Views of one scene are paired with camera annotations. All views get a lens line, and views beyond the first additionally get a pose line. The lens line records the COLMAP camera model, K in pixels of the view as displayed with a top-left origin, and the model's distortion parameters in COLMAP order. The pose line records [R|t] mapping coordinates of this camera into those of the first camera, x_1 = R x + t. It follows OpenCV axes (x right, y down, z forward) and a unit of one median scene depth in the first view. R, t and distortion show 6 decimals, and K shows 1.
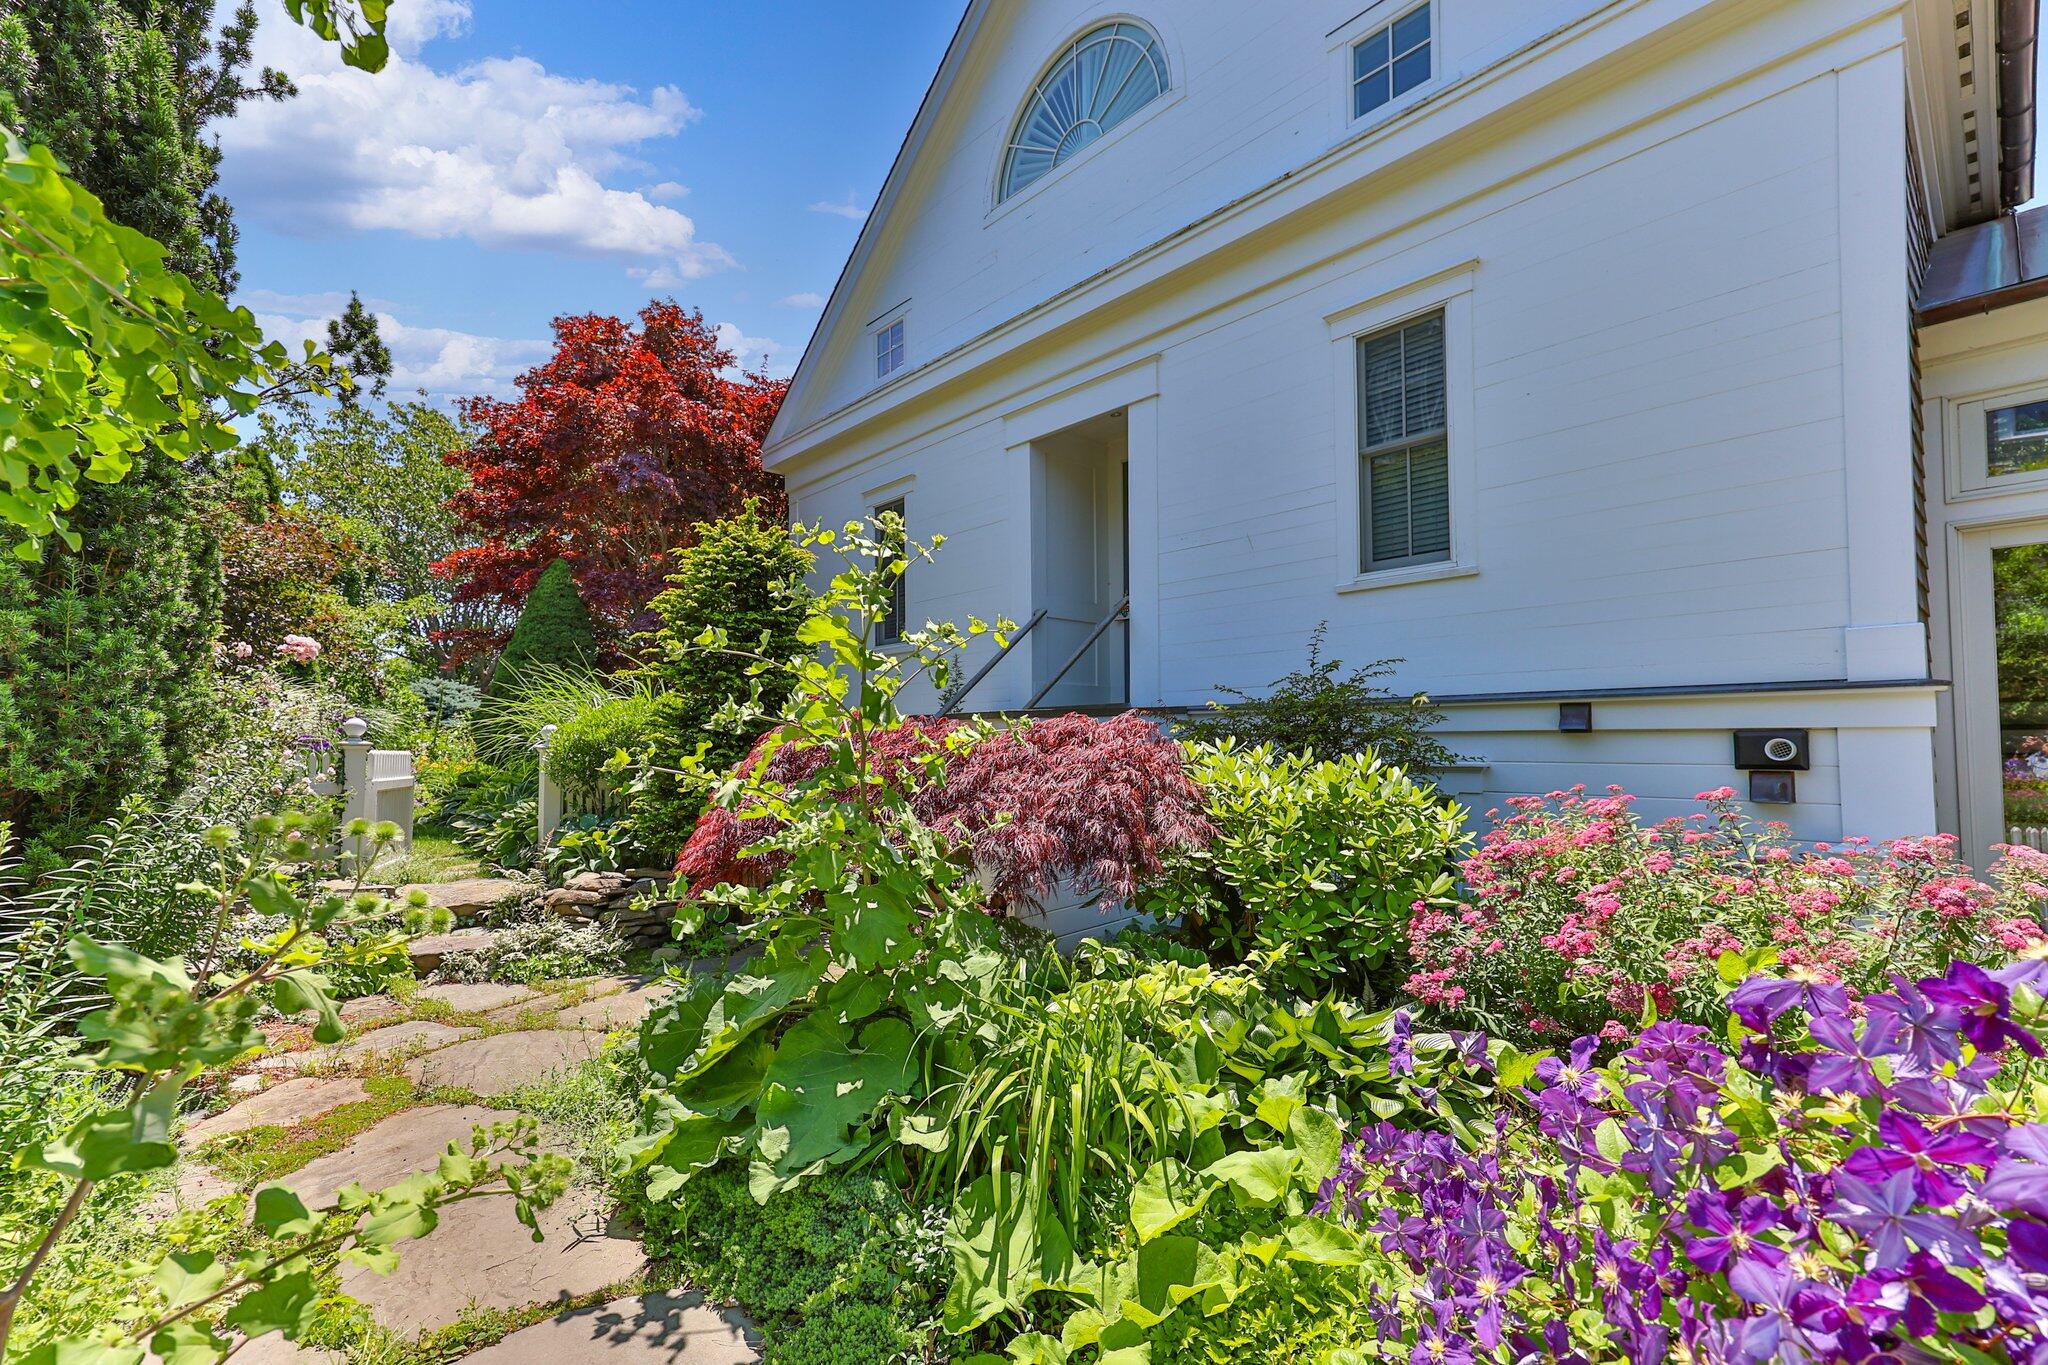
lens RADIAL K [[921.9, 0, 1024.0], [0, 921.9, 682.5], [0, 0, 1]] dist [0.001102, 0.000080]
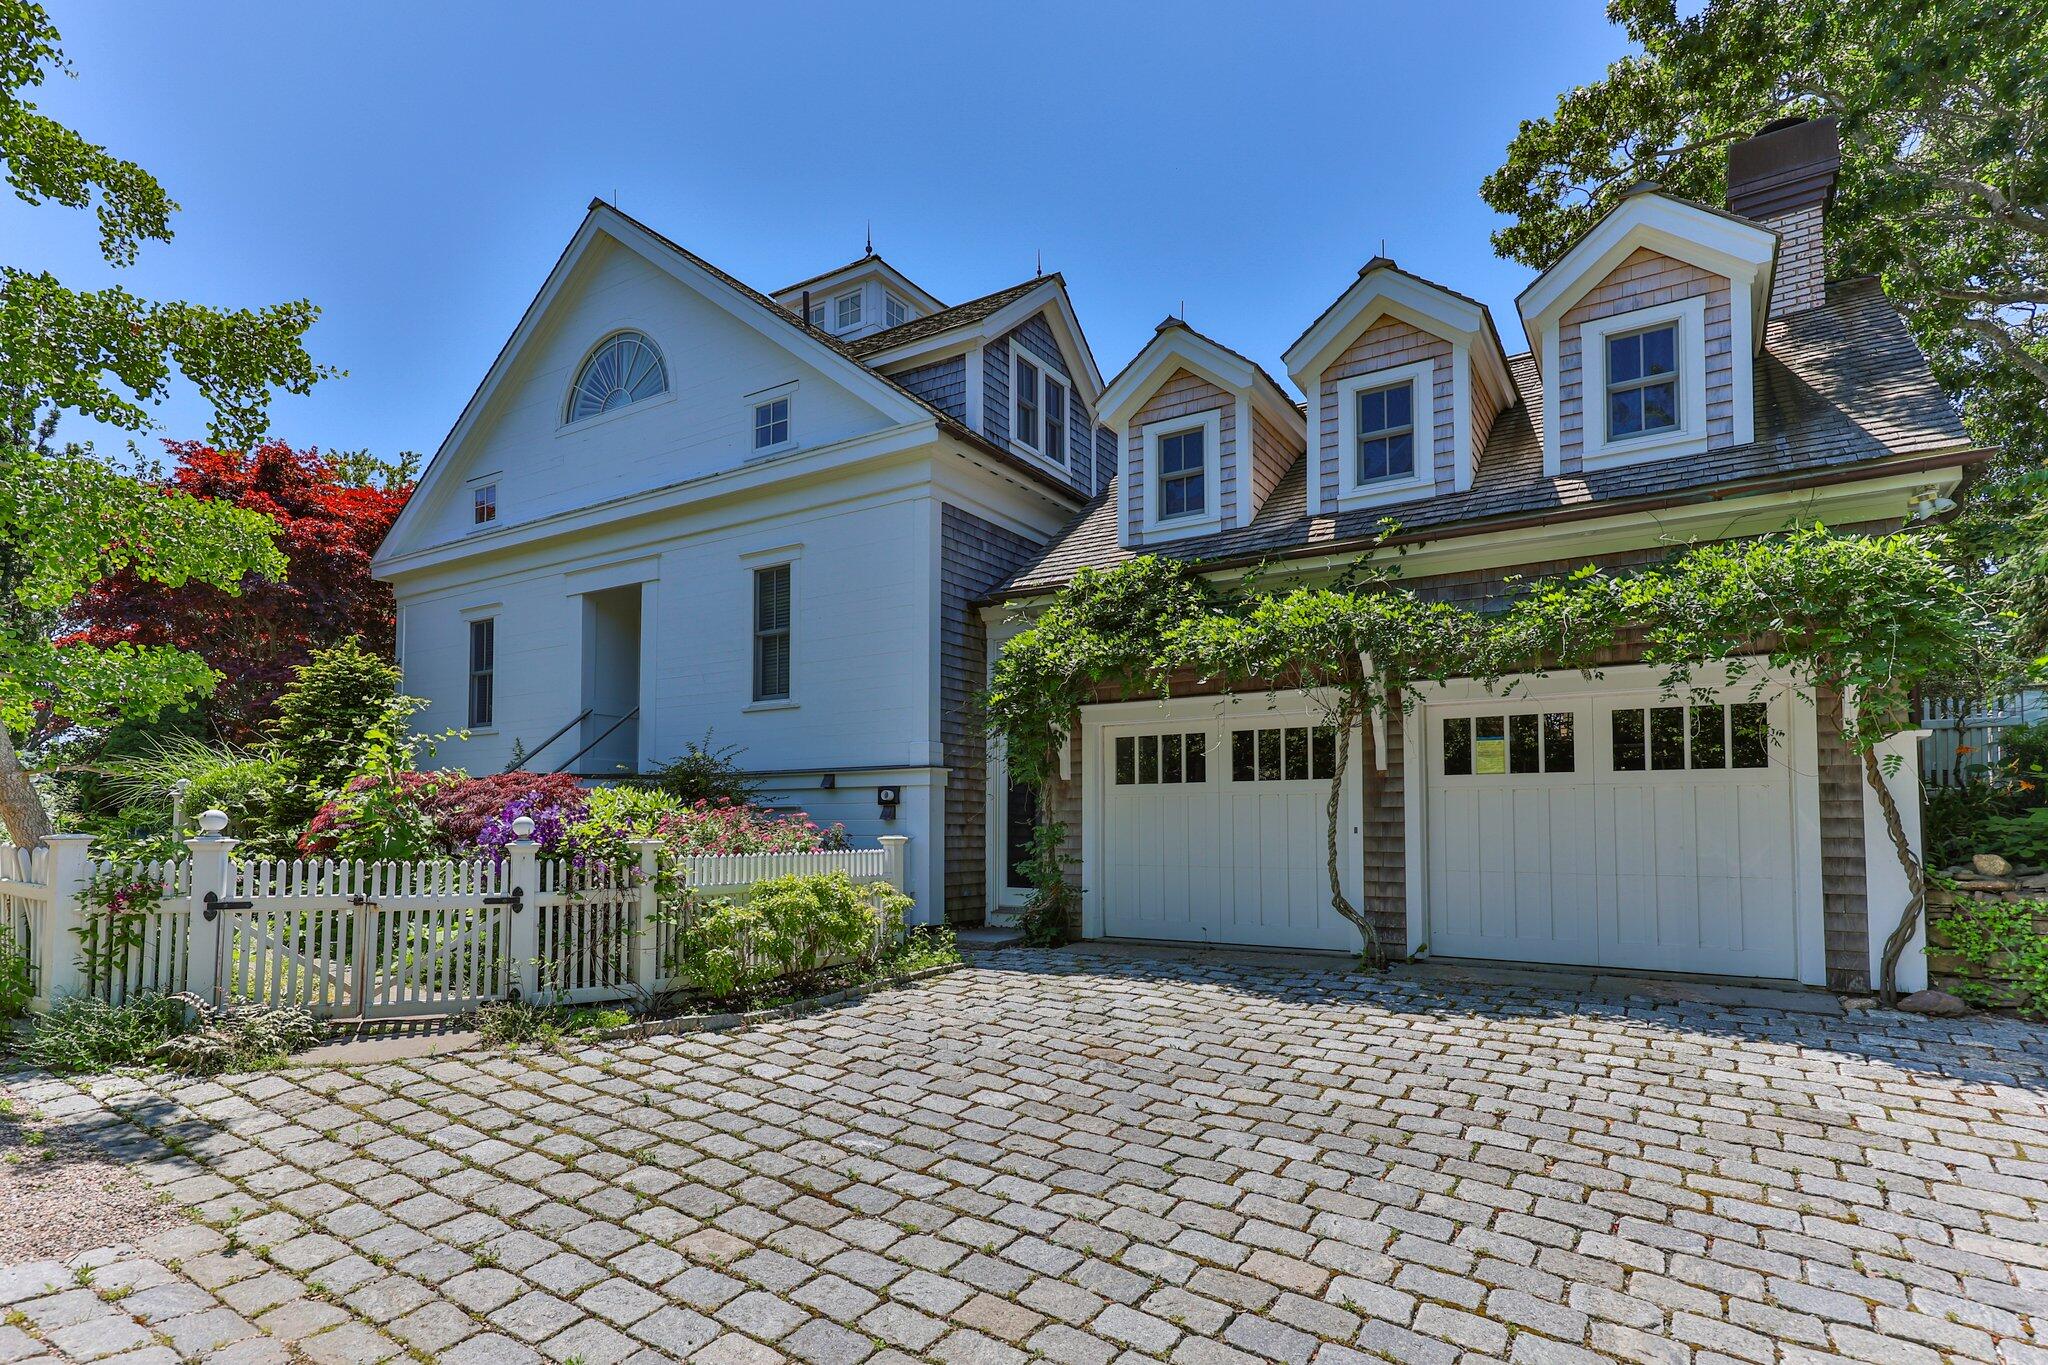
lens RADIAL K [[933.7, 0, 1030.7], [0, 933.7, 766.8], [0, 0, 1]] dist [0.001800, 0.000338]
pose [[0.945988, 0.022284, 0.323434, 0.292446], [-0.022810, 0.999737, -0.002163, 0.000190], [-0.323397, -0.005331, 0.946248, -0.902034]]
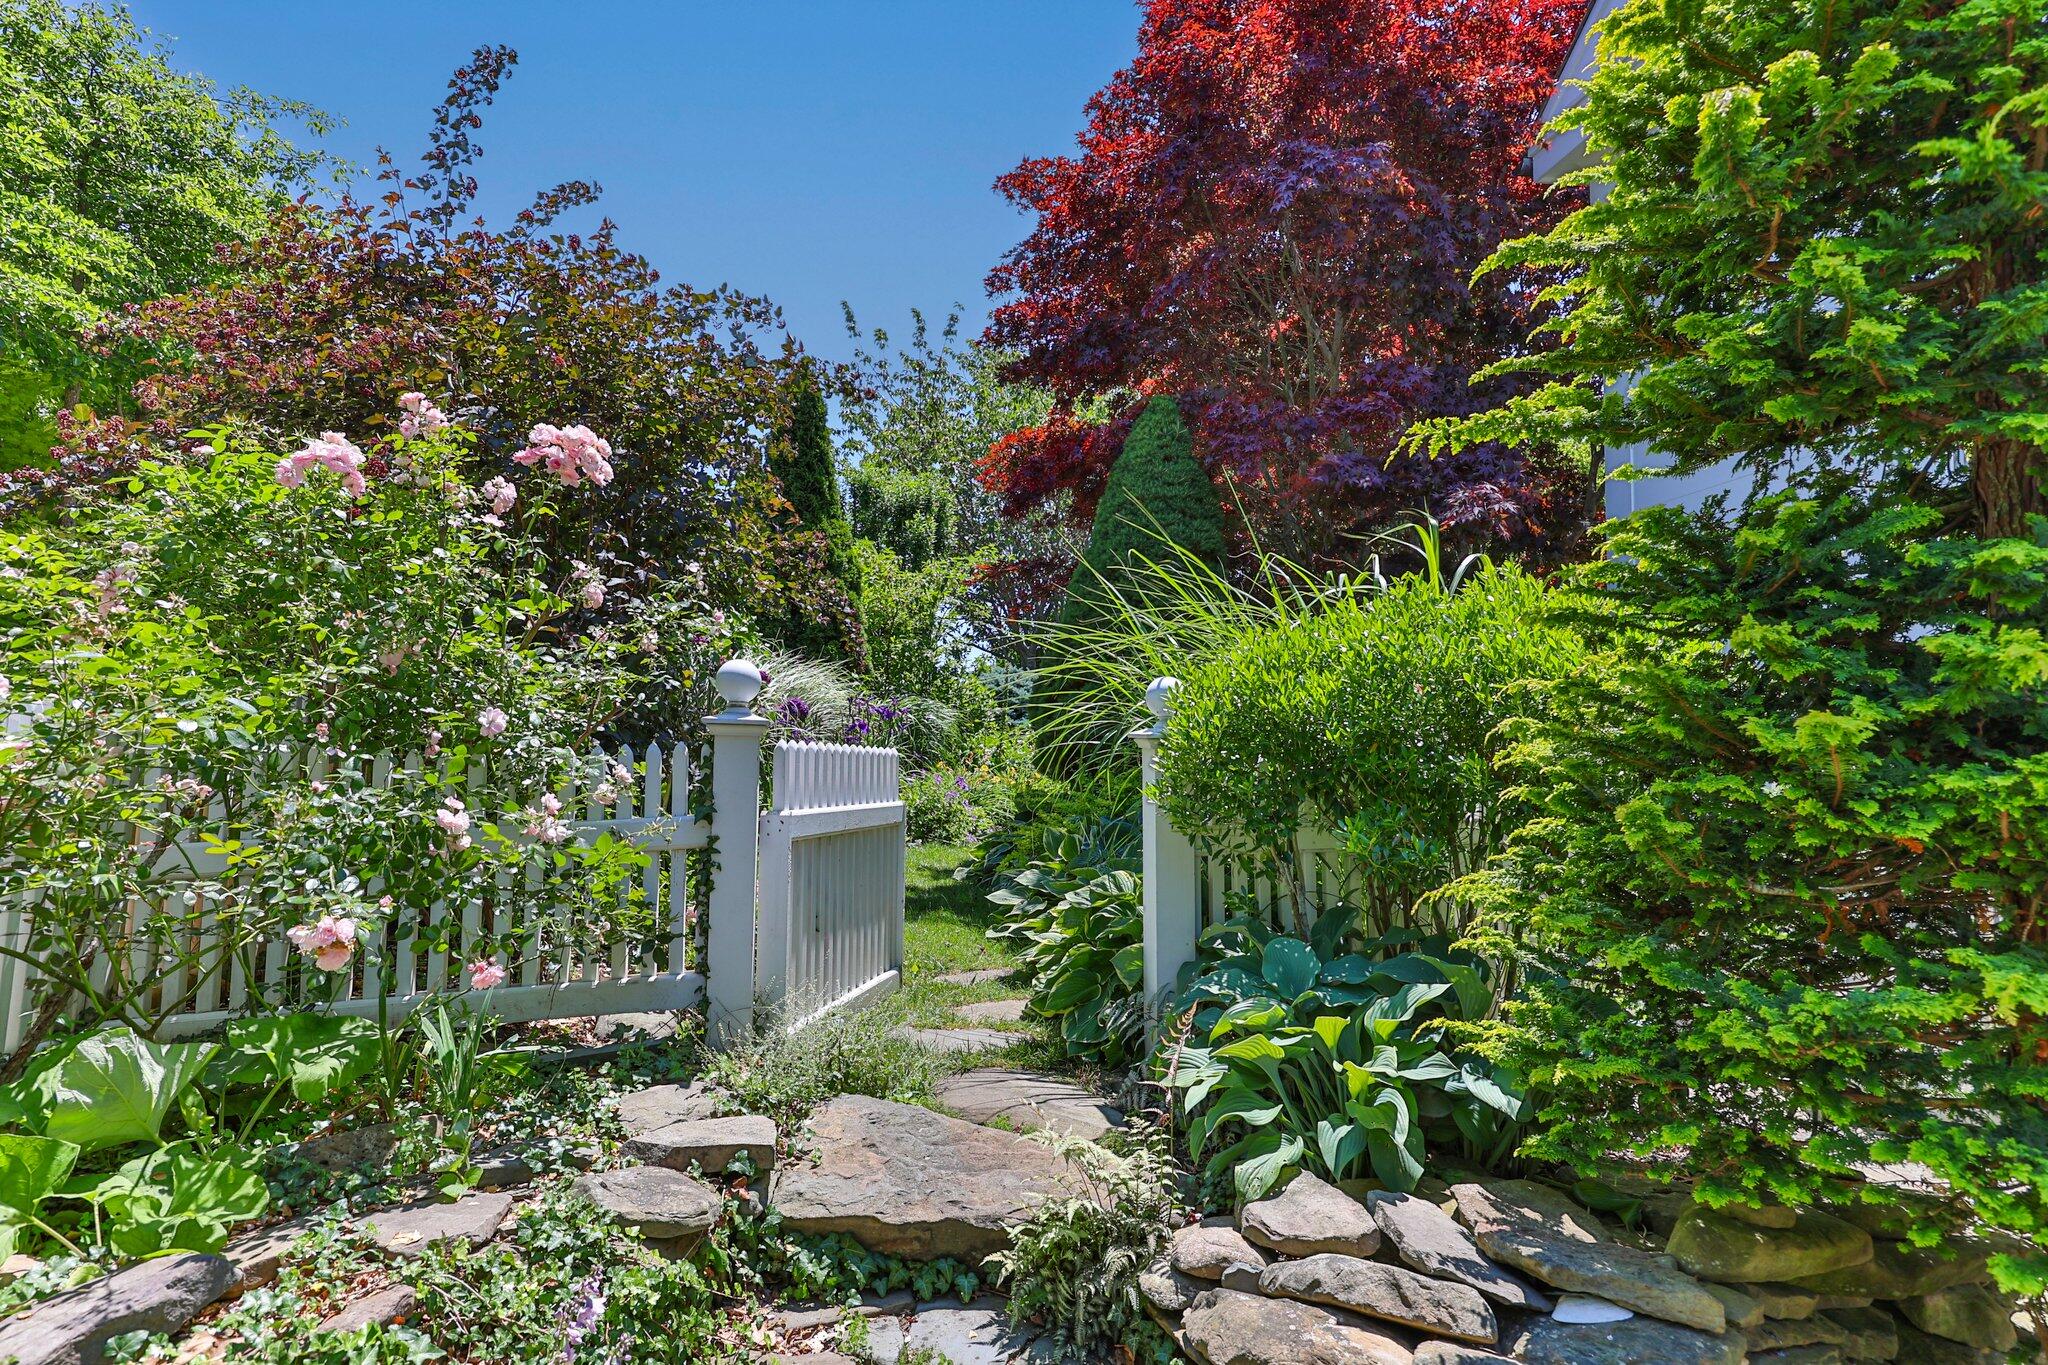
lens RADIAL K [[1016.0, 0, 1024.0], [0, 1016.0, 682.5], [0, 0, 1]] dist [0.000921, 0.000040]
pose [[0.833461, -0.028442, -0.551845, -0.330851], [0.020322, 0.999577, -0.020826, 0.055050], [0.552204, 0.006144, 0.833686, 0.616262]]
